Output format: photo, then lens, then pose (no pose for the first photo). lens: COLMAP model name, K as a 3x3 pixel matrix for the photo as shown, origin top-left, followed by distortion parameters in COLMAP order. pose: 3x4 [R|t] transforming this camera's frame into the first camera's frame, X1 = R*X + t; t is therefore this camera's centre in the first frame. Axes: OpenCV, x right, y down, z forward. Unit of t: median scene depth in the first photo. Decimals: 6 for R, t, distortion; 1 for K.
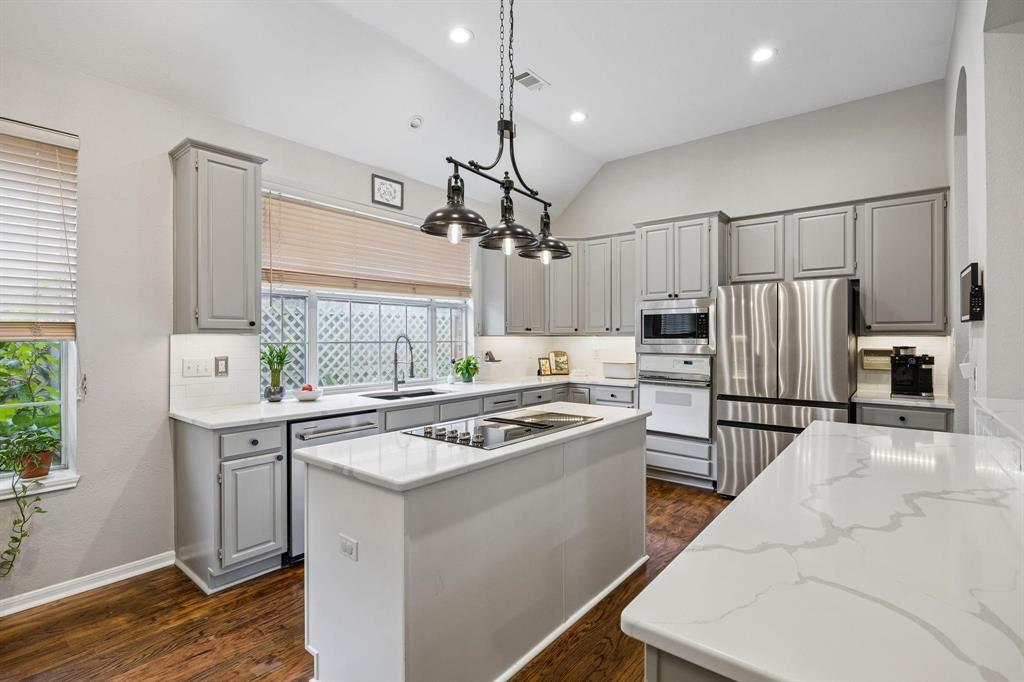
lens RADIAL K [[479.4, 0, 509.2], [0, 479.4, 337.3], [0, 0, 1]] dist [-0.014883, -0.000225]
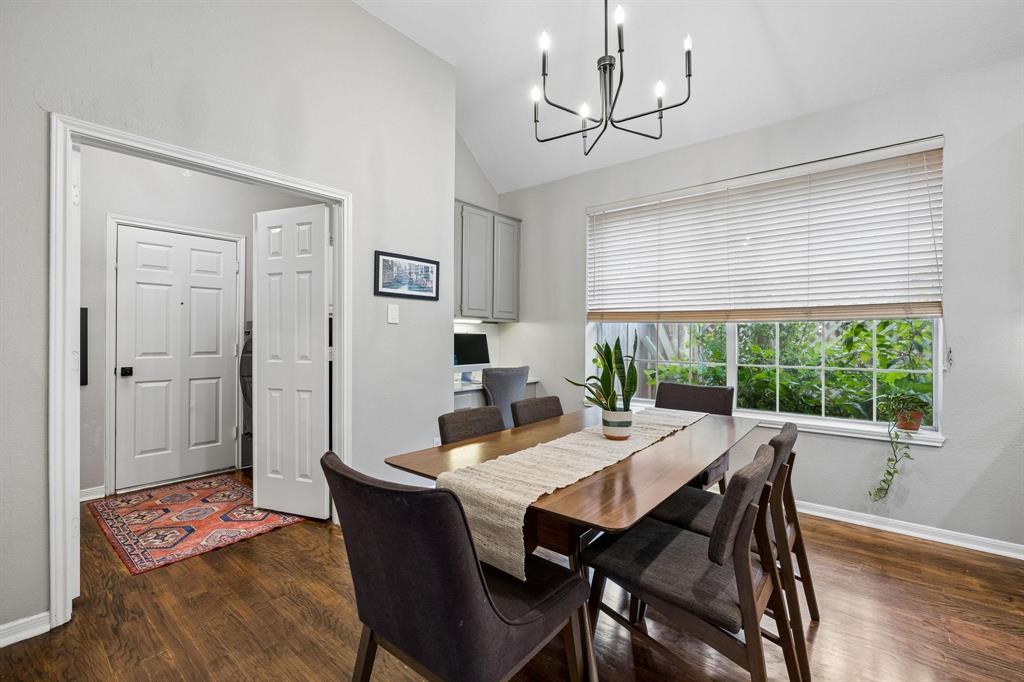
lens RADIAL K [[441.3, 0, 510.3], [0, 441.3, 336.1], [0, 0, 1]] dist [-0.006122, 0.000357]
pose [[-0.023775, -0.002564, -0.999714, 0.100587], [0.000774, 0.999996, -0.002583, 0.035975], [0.999717, -0.000835, -0.023773, -0.000739]]
